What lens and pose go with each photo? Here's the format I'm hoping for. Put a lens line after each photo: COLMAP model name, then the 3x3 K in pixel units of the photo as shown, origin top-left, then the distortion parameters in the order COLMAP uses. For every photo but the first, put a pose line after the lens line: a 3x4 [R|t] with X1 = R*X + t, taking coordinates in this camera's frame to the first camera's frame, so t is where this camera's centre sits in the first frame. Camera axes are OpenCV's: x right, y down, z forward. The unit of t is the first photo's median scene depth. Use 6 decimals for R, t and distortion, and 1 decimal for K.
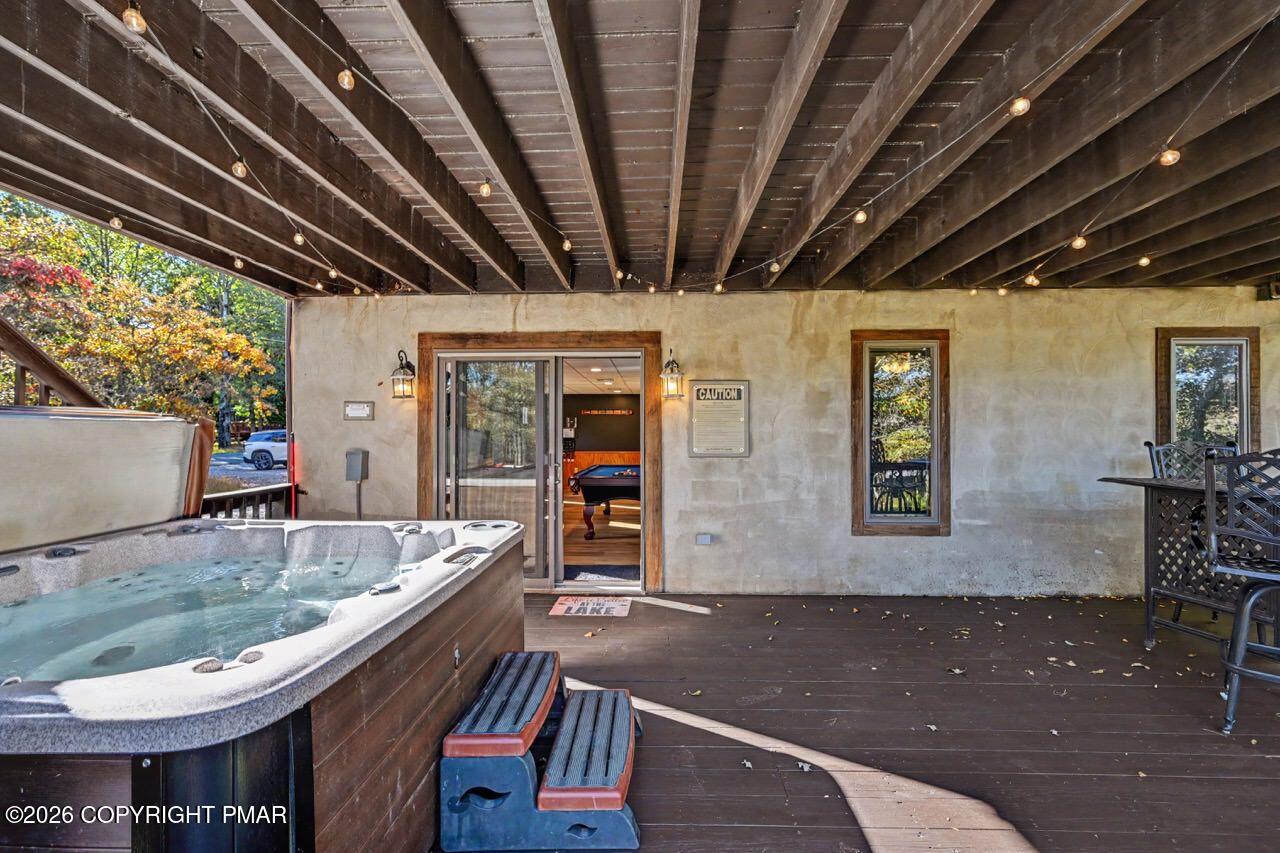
lens RADIAL K [[504.4, 0, 639.8], [0, 504.4, 426.6], [0, 0, 1]] dist [0.000832, 0.000224]
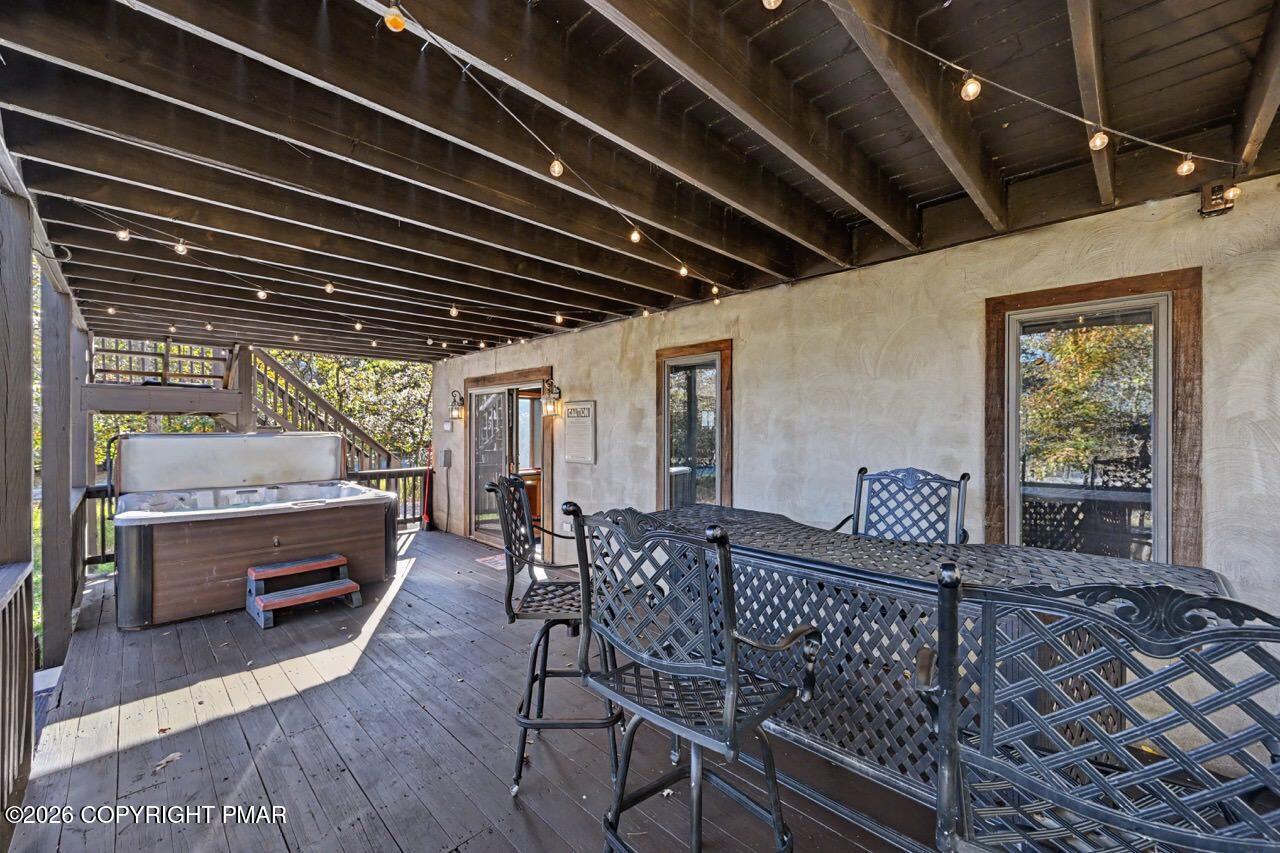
lens RADIAL K [[504.4, 0, 641.9], [0, 504.4, 430.5], [0, 0, 1]] dist [0.000832, 0.000224]
pose [[0.737191, 0.000637, -0.675685, 1.122432], [0.010478, 0.999869, 0.012373, -0.034659], [0.675604, -0.016201, 0.737087, 0.190410]]
